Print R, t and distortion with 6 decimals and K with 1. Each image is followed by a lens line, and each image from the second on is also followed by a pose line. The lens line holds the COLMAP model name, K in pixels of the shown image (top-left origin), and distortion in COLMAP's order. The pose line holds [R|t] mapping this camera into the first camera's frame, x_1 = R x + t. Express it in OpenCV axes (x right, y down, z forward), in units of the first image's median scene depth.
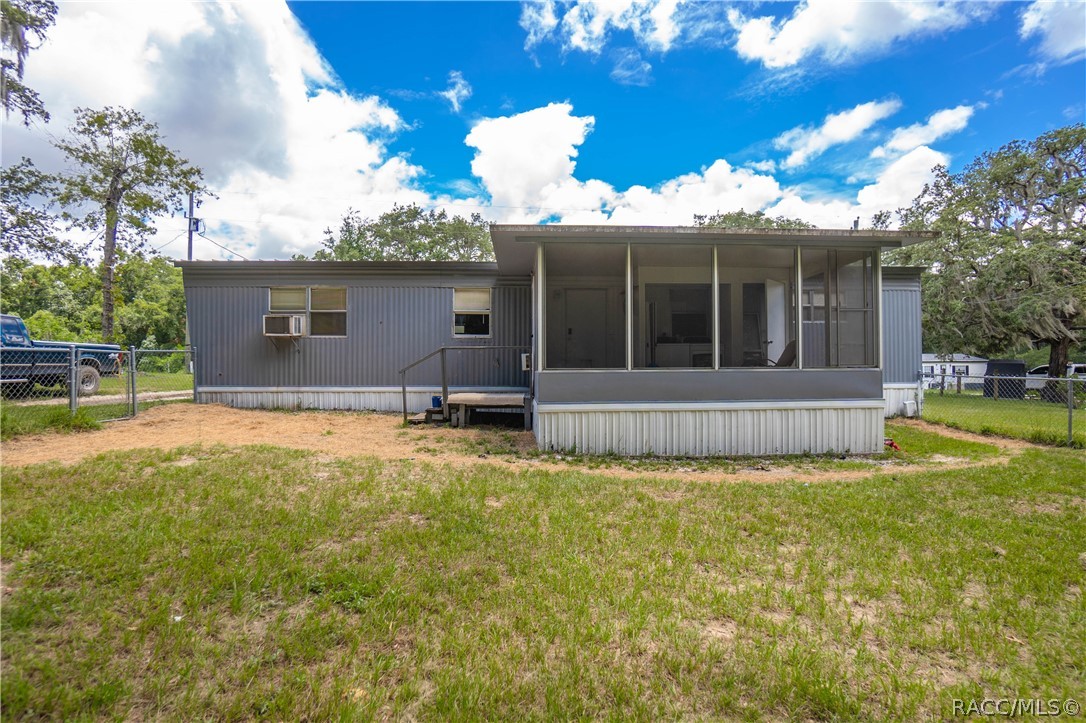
lens RADIAL K [[526.8, 0, 543.0], [0, 526.8, 361.5], [0, 0, 1]] dist [-0.019539, -0.000145]
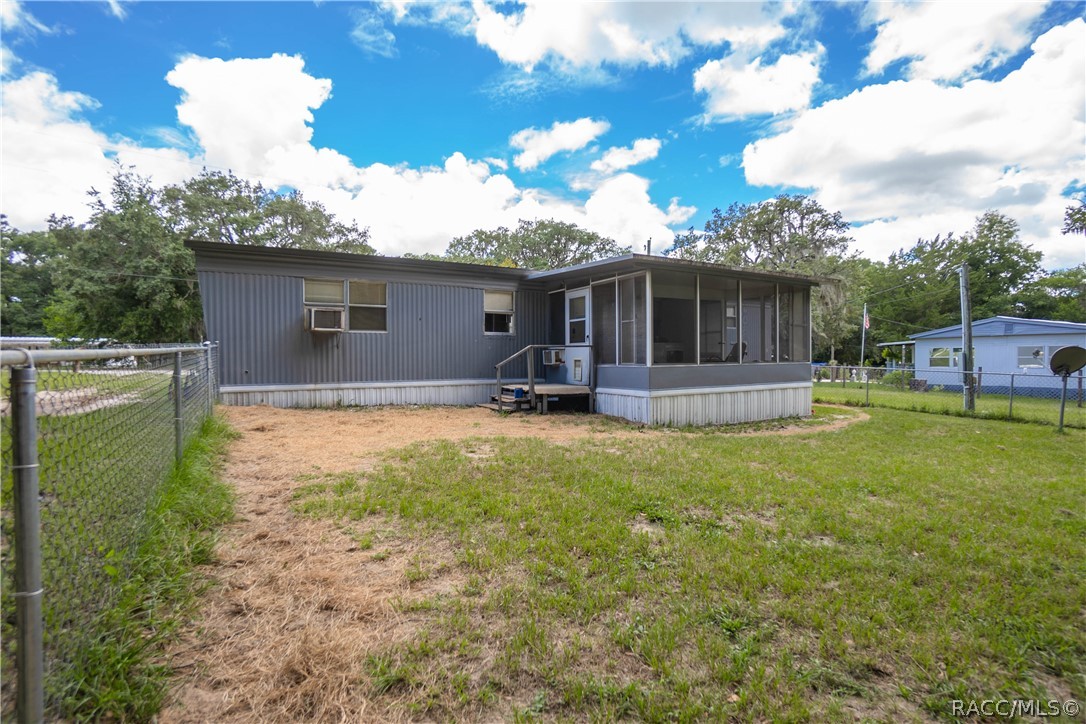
lens RADIAL K [[526.8, 0, 543.0], [0, 526.8, 362.0], [0, 0, 1]] dist [-0.019539, -0.000145]
pose [[0.886708, -0.005251, 0.462299, -0.578759], [-0.003260, 0.999840, 0.017609, -0.008906], [-0.462318, -0.017121, 0.886549, -0.025295]]
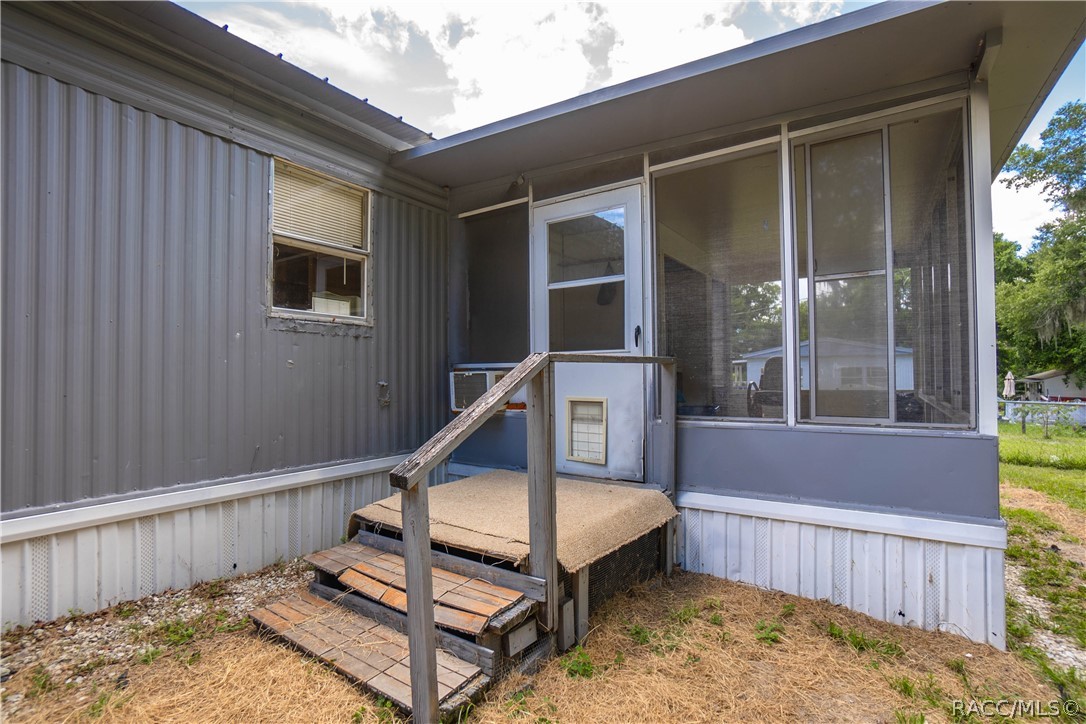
lens RADIAL K [[526.8, 0, 543.0], [0, 526.8, 362.0], [0, 0, 1]] dist [-0.019539, -0.000145]
pose [[0.597563, 0.016894, 0.801644, -0.326102], [-0.005690, 0.999842, -0.016829, -0.015043], [-0.801802, 0.005496, 0.597564, 0.705048]]
